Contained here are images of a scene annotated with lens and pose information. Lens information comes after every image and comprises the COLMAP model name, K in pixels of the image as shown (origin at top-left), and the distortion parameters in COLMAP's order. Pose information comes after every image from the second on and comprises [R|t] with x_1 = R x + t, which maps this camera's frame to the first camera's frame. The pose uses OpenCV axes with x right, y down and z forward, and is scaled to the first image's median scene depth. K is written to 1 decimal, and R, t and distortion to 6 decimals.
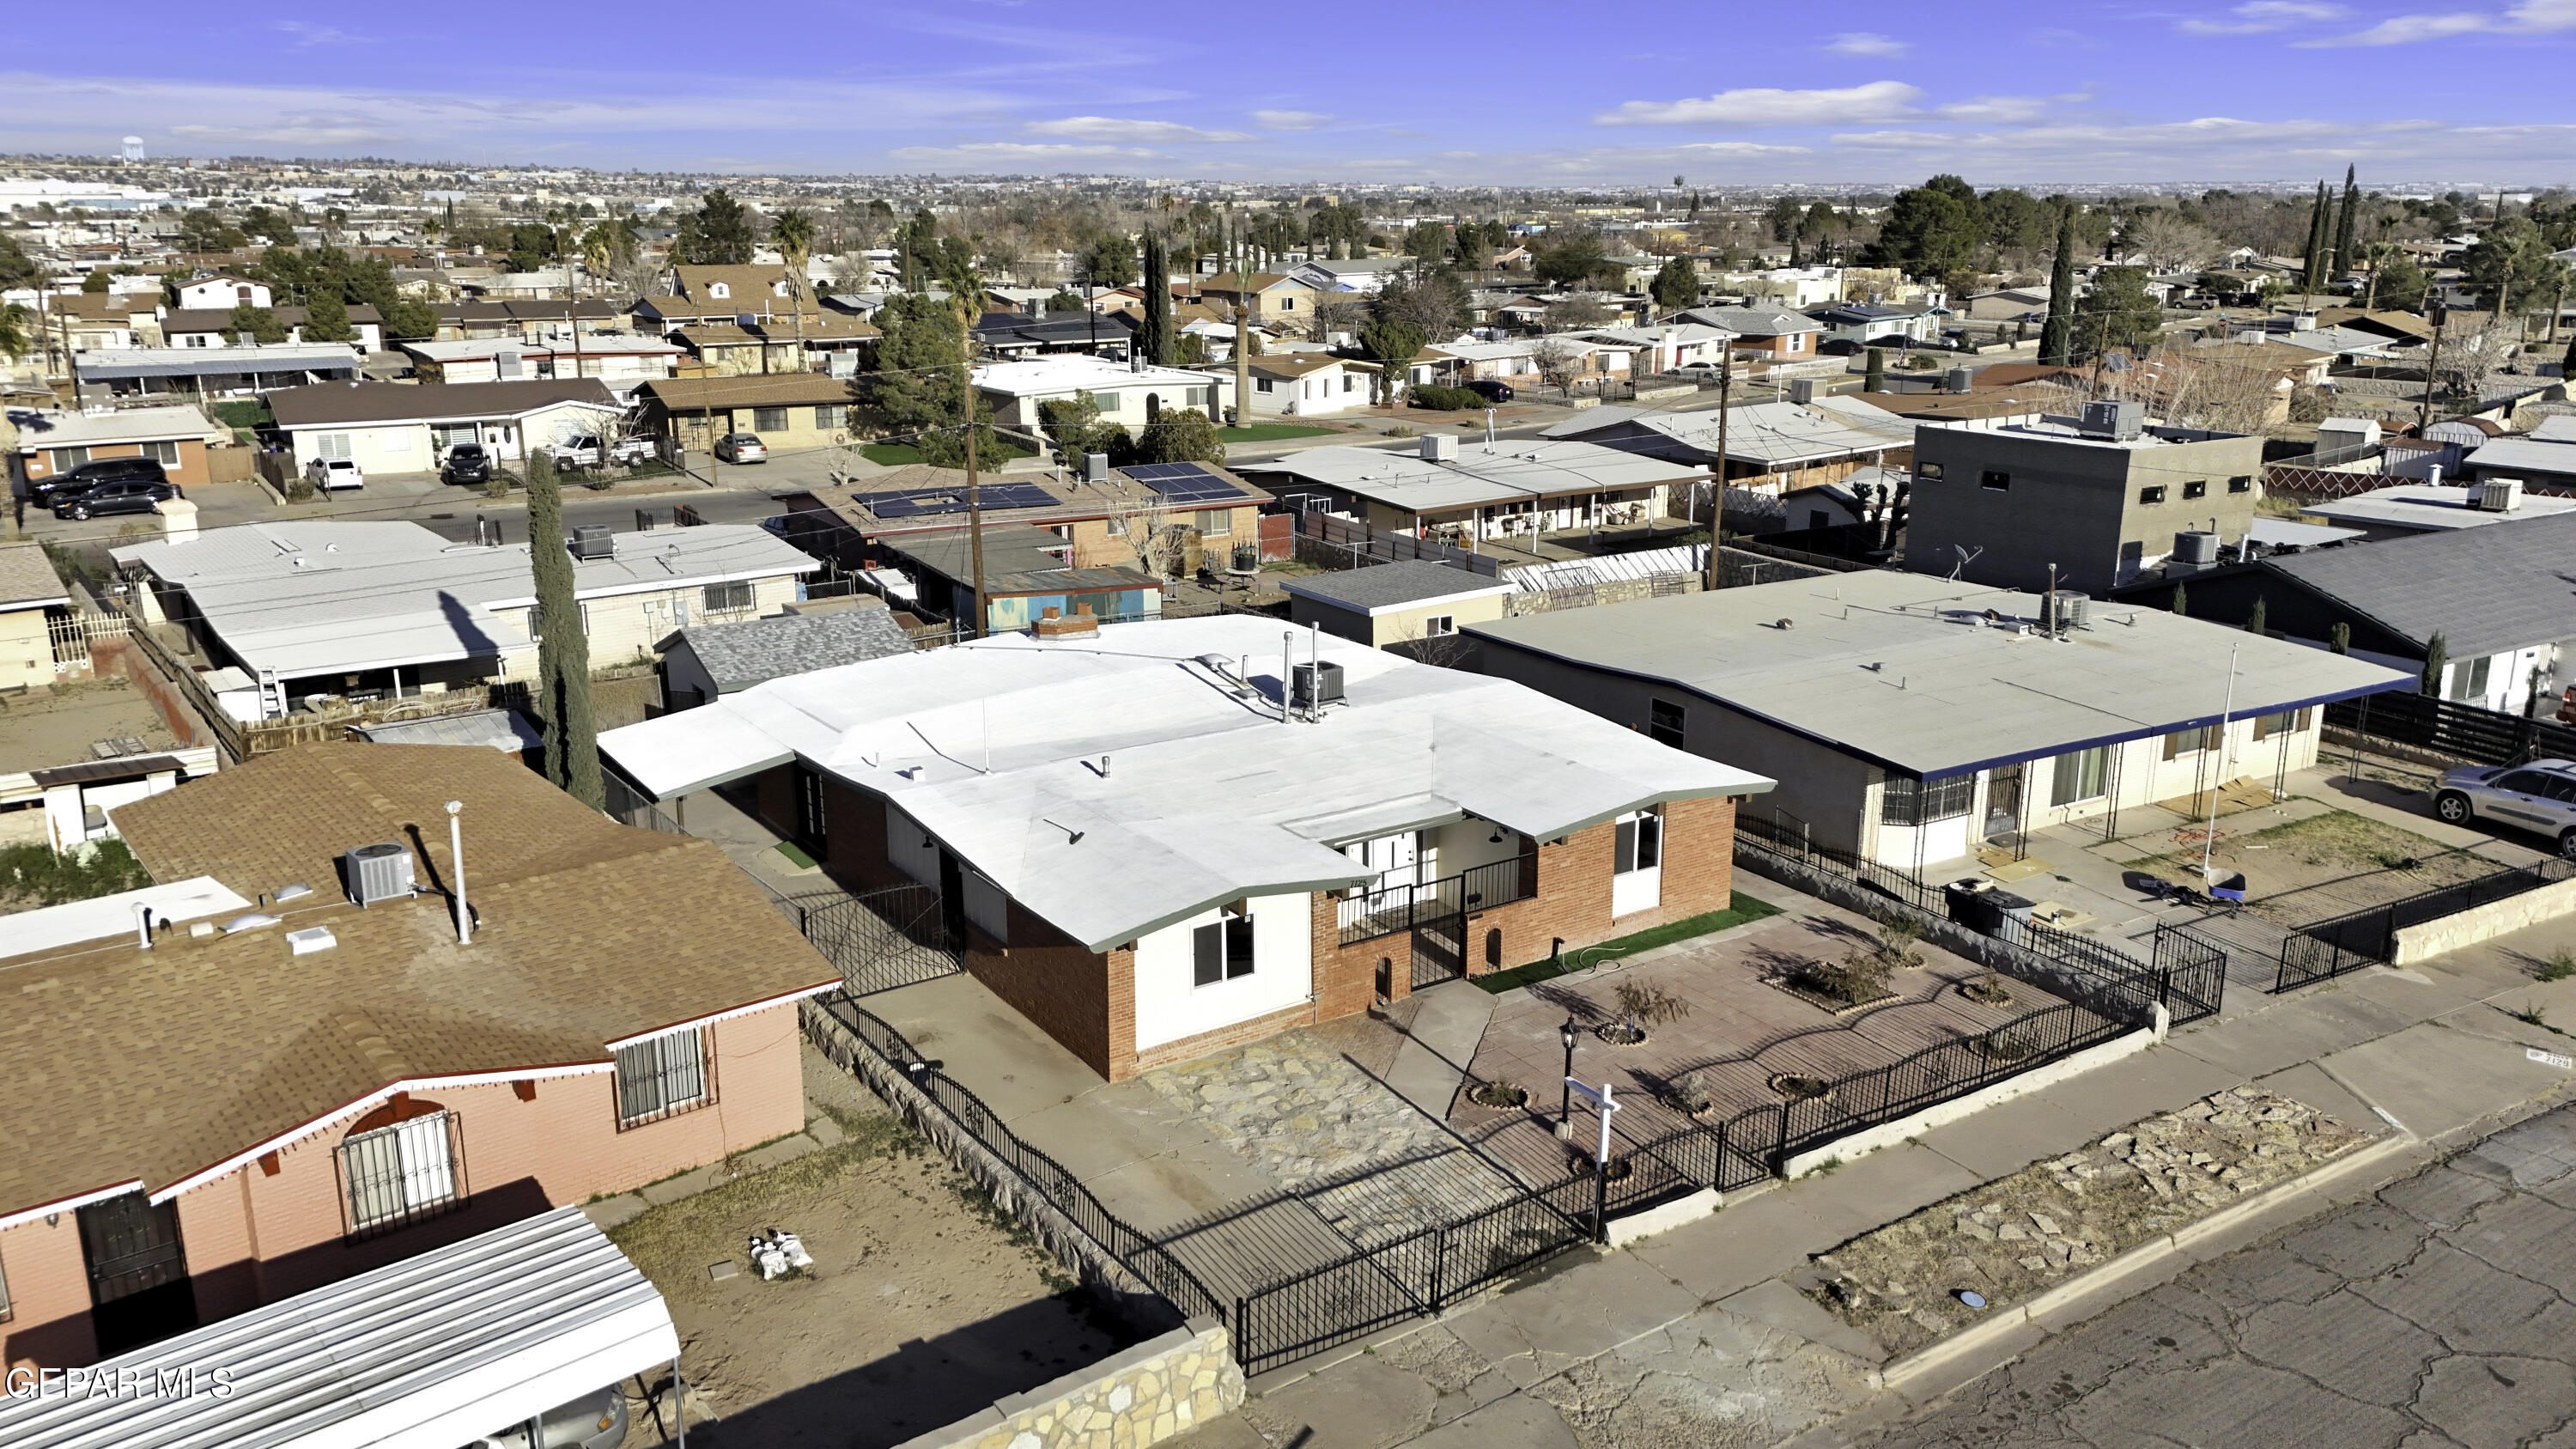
lens RADIAL K [[1902.3, 0, 1277.3], [0, 1902.3, 712.8], [0, 0, 1]] dist [0.067164, -0.052064]
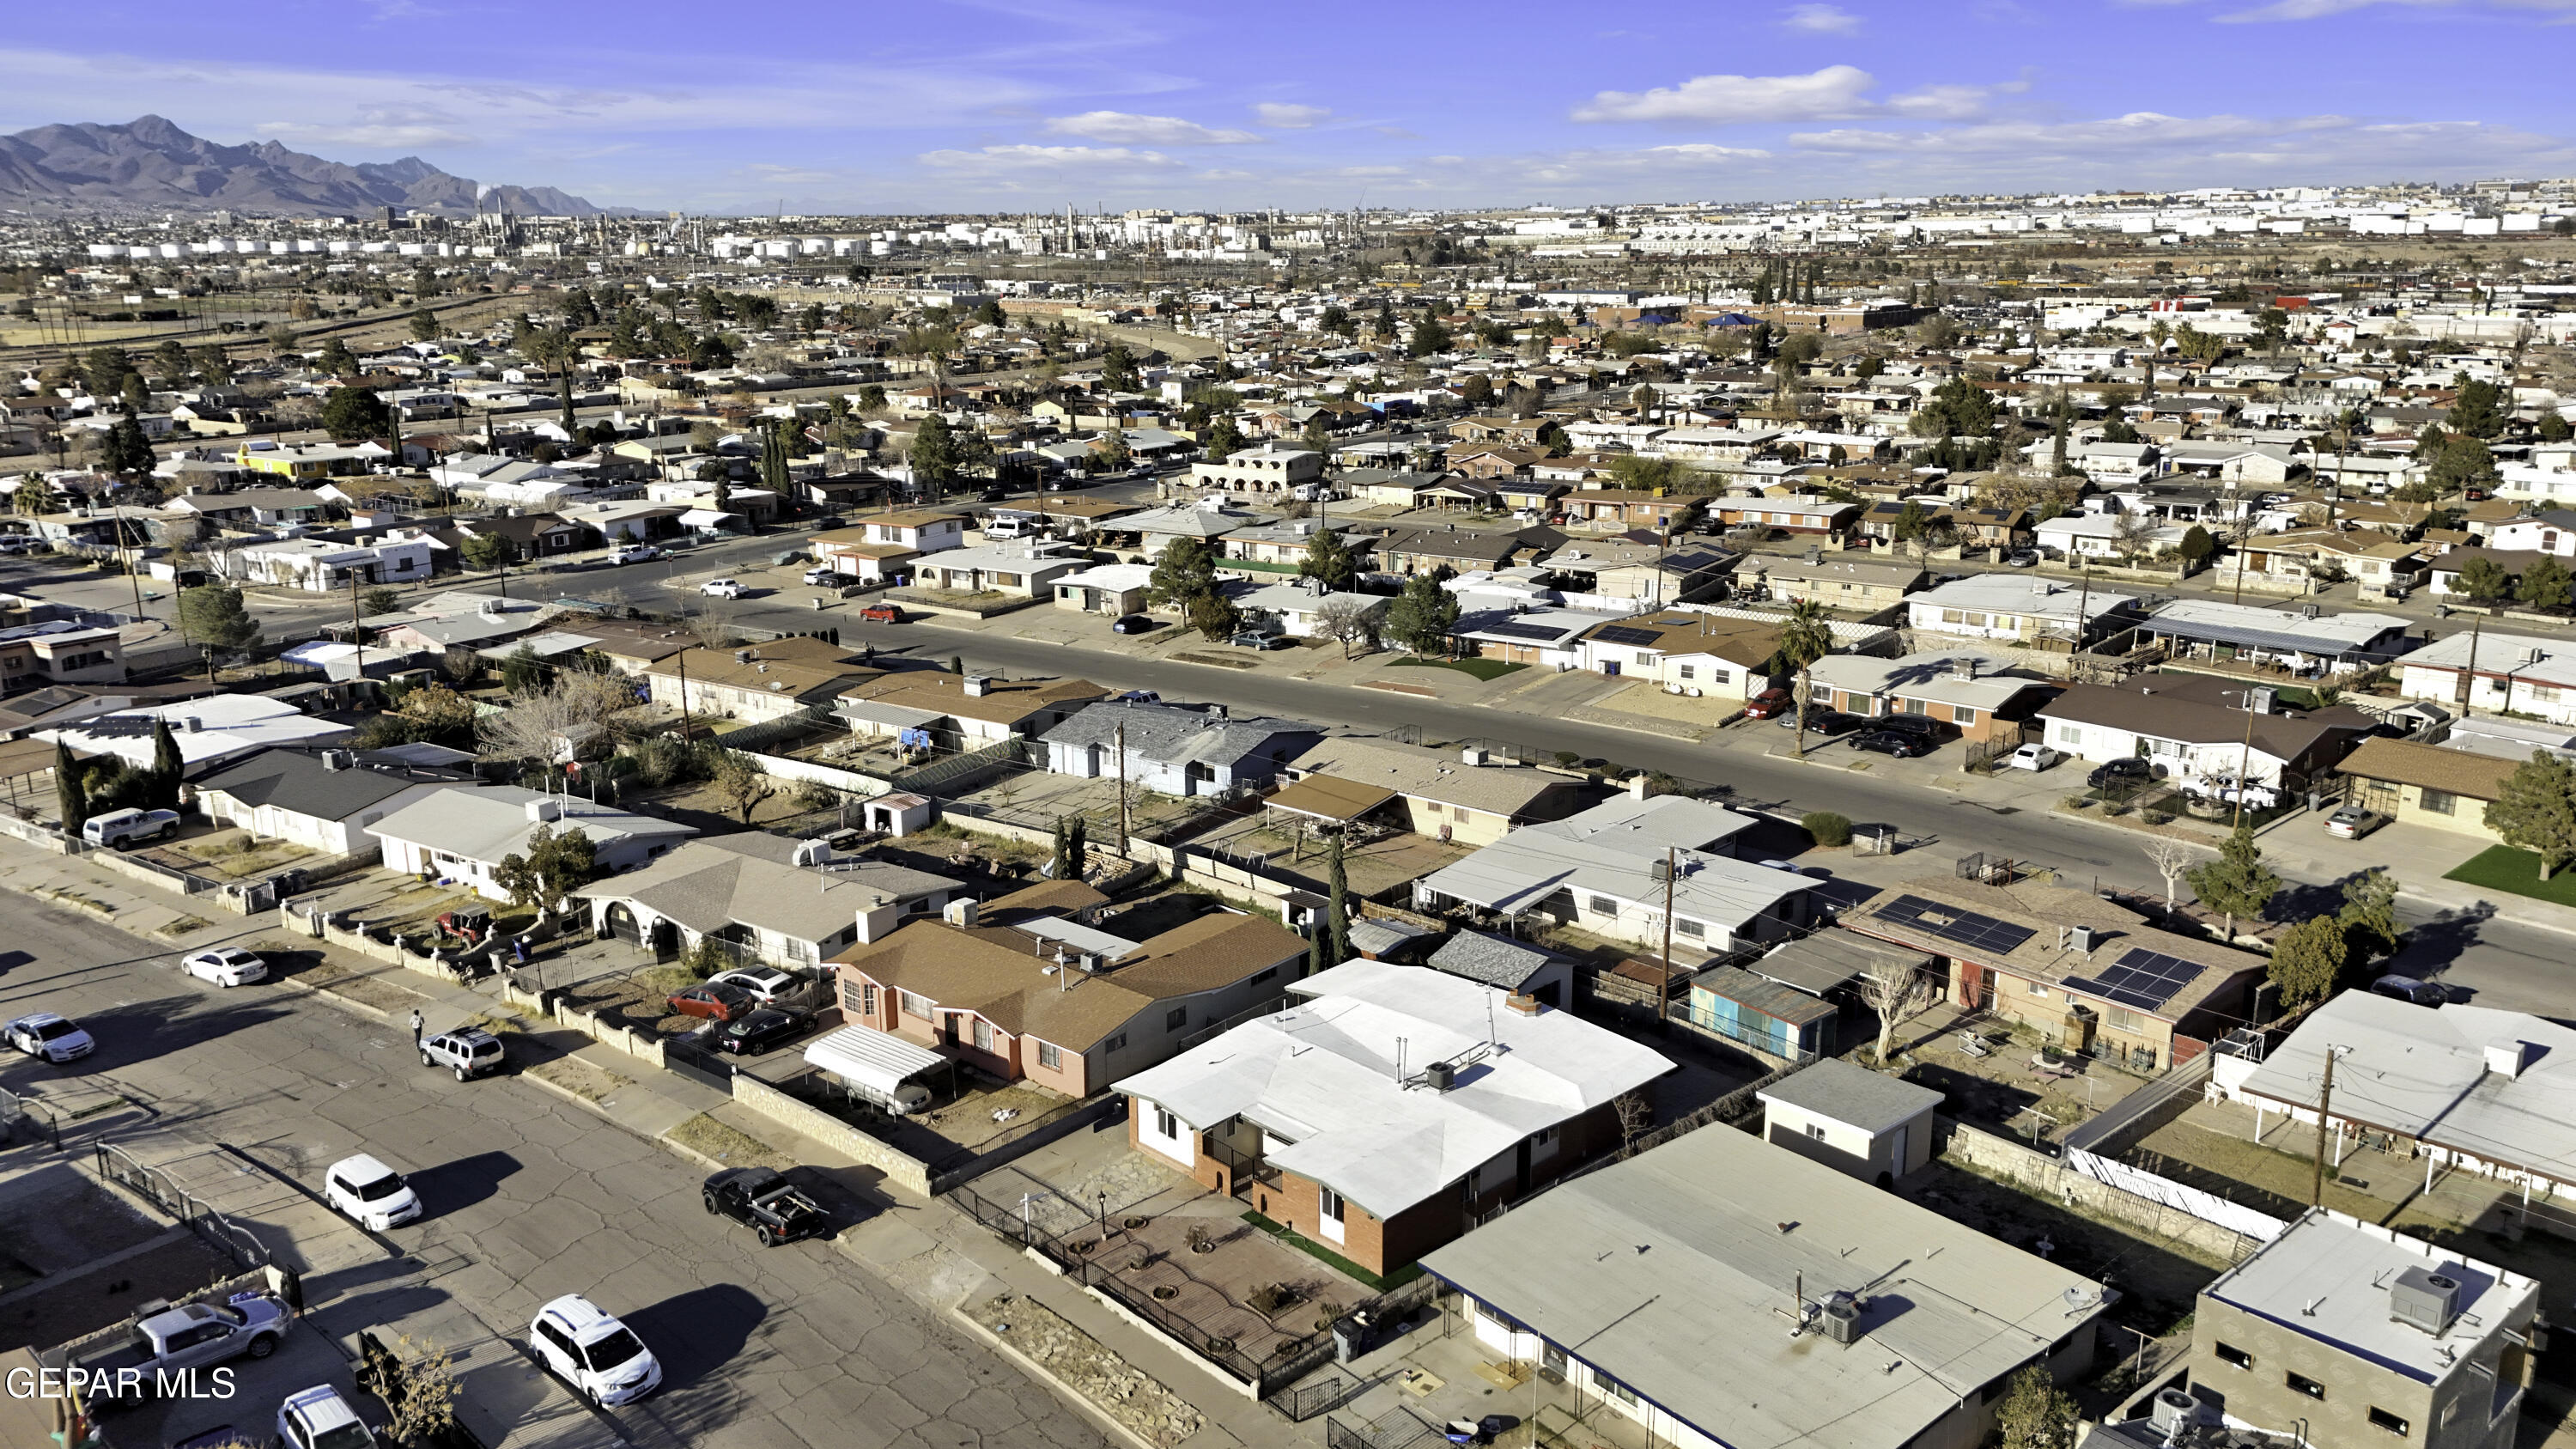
lens RADIAL K [[1902.3, 0, 1271.9], [0, 1902.3, 742.7], [0, 0, 1]] dist [0.067164, -0.052064]
pose [[0.175627, 0.257743, -0.950118, 1.871688], [-0.244288, 0.946343, 0.211563, -0.757048], [0.953666, 0.194946, 0.229167, 0.414343]]
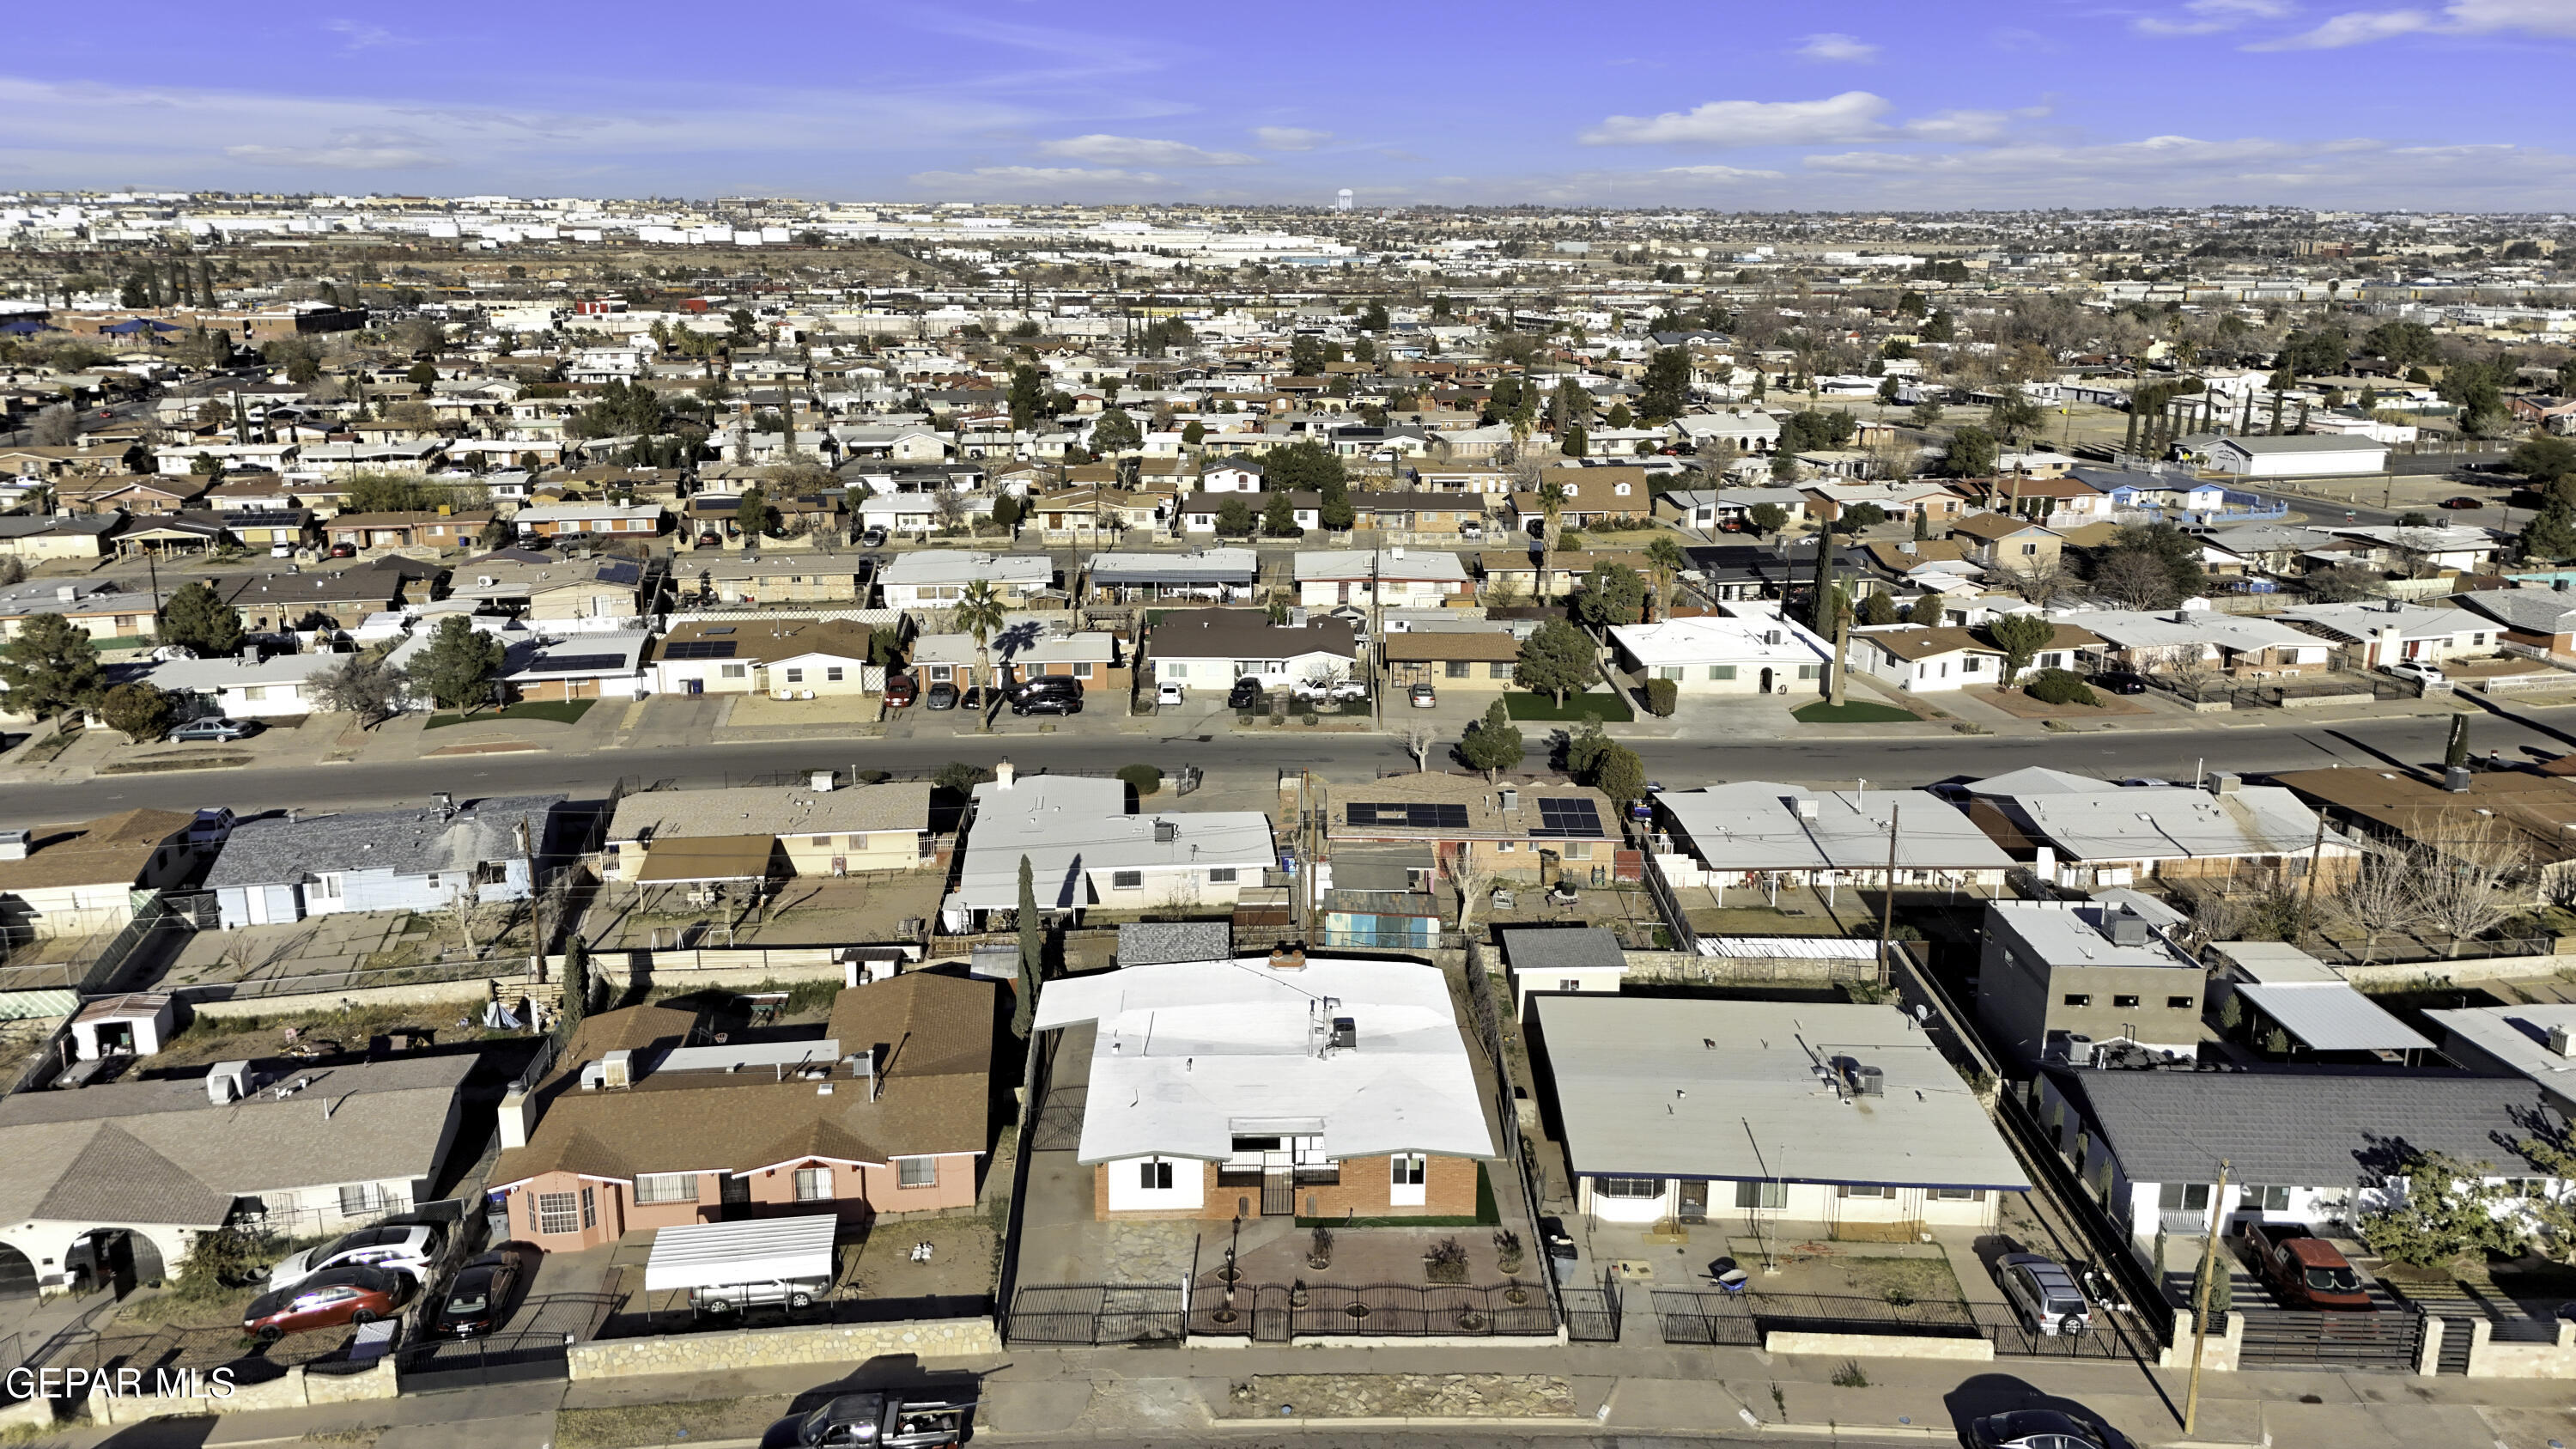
lens RADIAL K [[1902.3, 0, 1282.5], [0, 1902.3, 705.7], [0, 0, 1]] dist [0.067164, -0.052064]
pose [[0.849896, 0.134601, -0.509470, 1.007821], [-0.142040, 0.989558, 0.024489, -0.429540], [0.507447, 0.051552, 0.860140, -0.762645]]
